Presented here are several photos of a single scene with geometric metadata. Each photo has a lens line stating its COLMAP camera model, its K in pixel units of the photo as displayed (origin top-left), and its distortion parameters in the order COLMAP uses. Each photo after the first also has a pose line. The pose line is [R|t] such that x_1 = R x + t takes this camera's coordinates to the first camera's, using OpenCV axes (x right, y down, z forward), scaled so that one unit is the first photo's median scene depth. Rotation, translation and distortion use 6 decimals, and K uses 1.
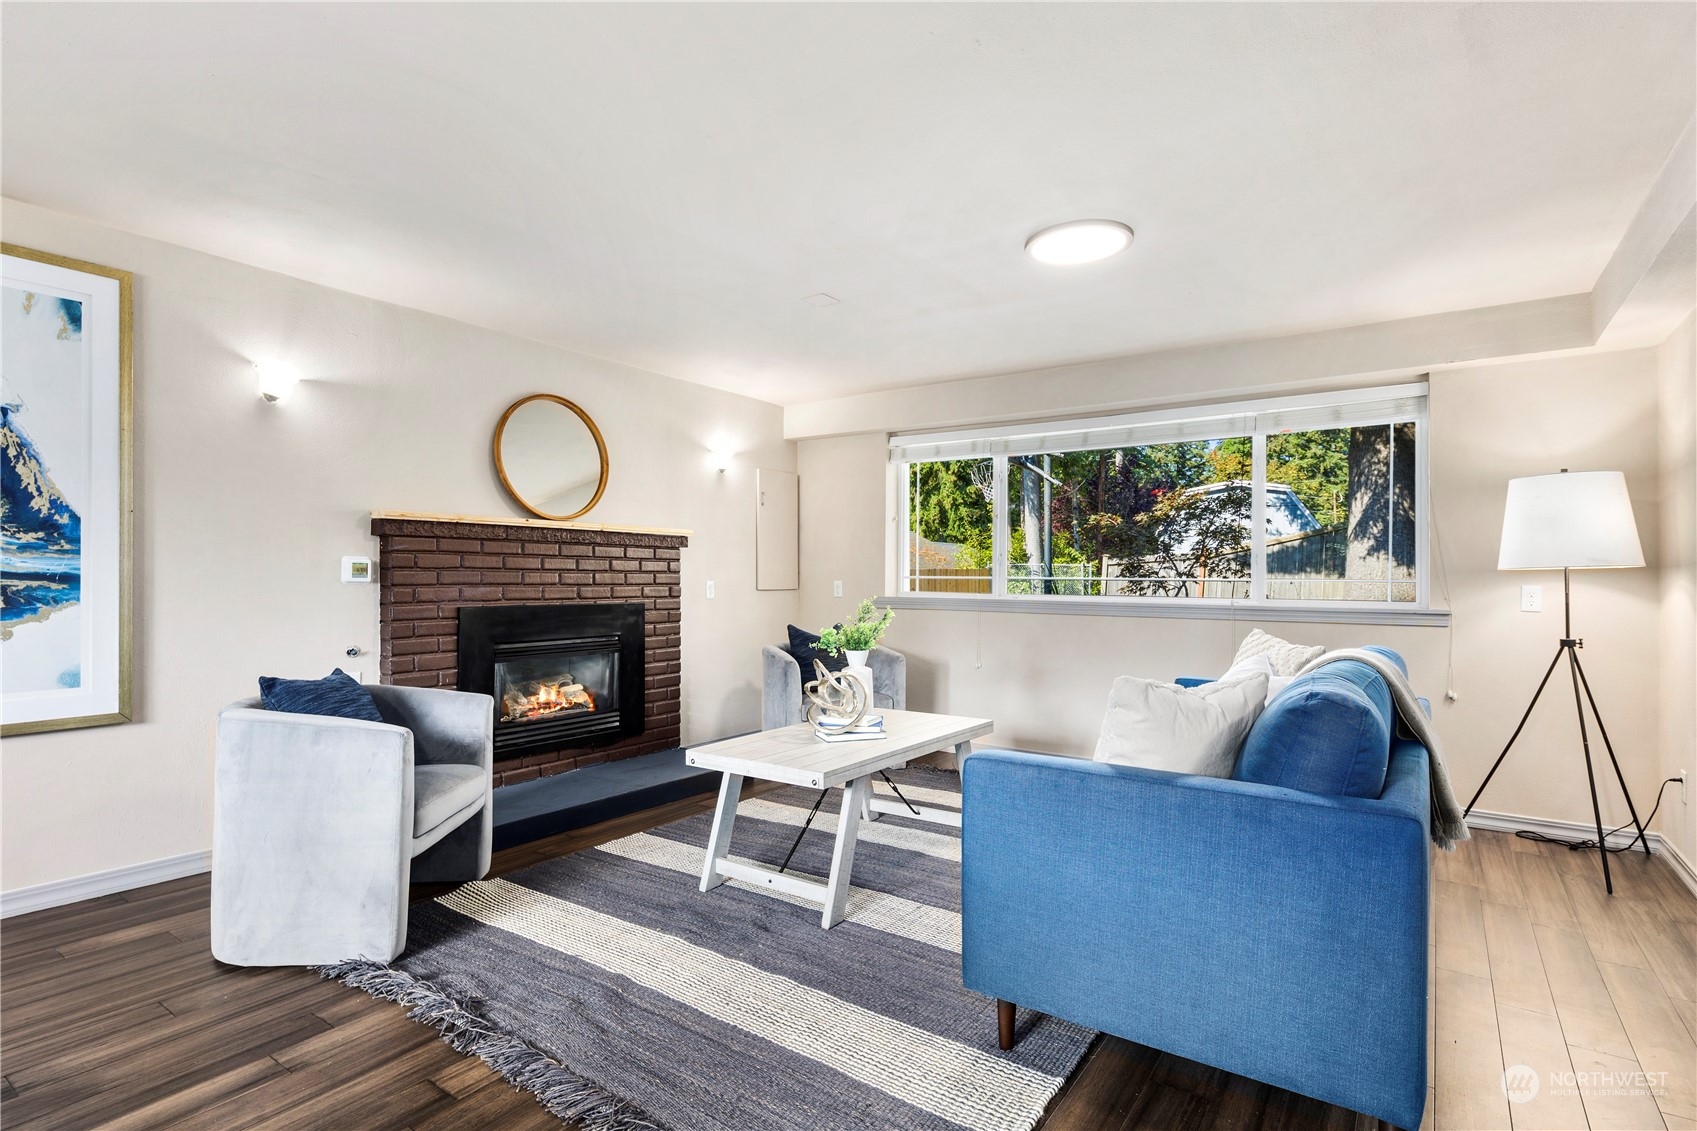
lens RADIAL K [[824.2, 0, 855.6], [0, 824.2, 575.3], [0, 0, 1]] dist [0.002324, -0.001829]
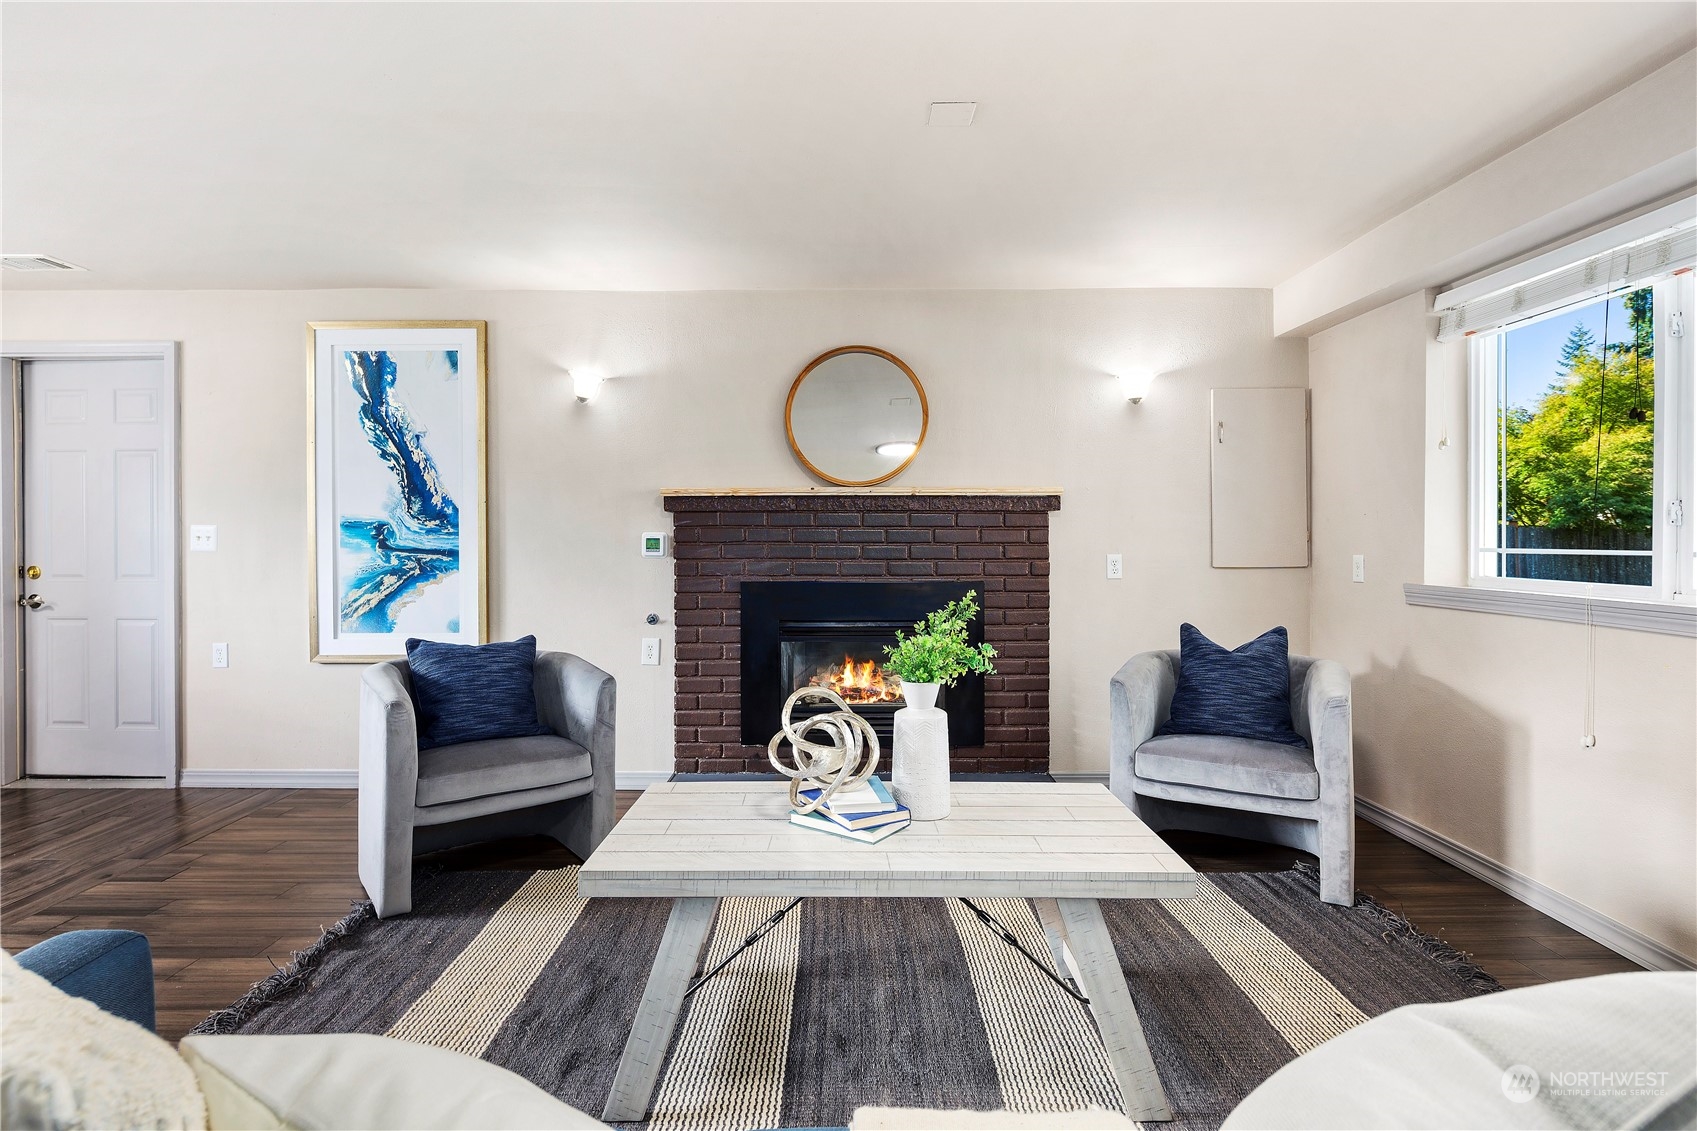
lens RADIAL K [[824.2, 0, 849.7], [0, 824.2, 548.3], [0, 0, 1]] dist [0.002324, -0.001829]
pose [[0.572524, 0.001988, -0.819886, 0.435739], [0.005654, 0.999964, 0.006373, -0.007352], [0.819869, -0.008285, 0.572491, 0.592345]]
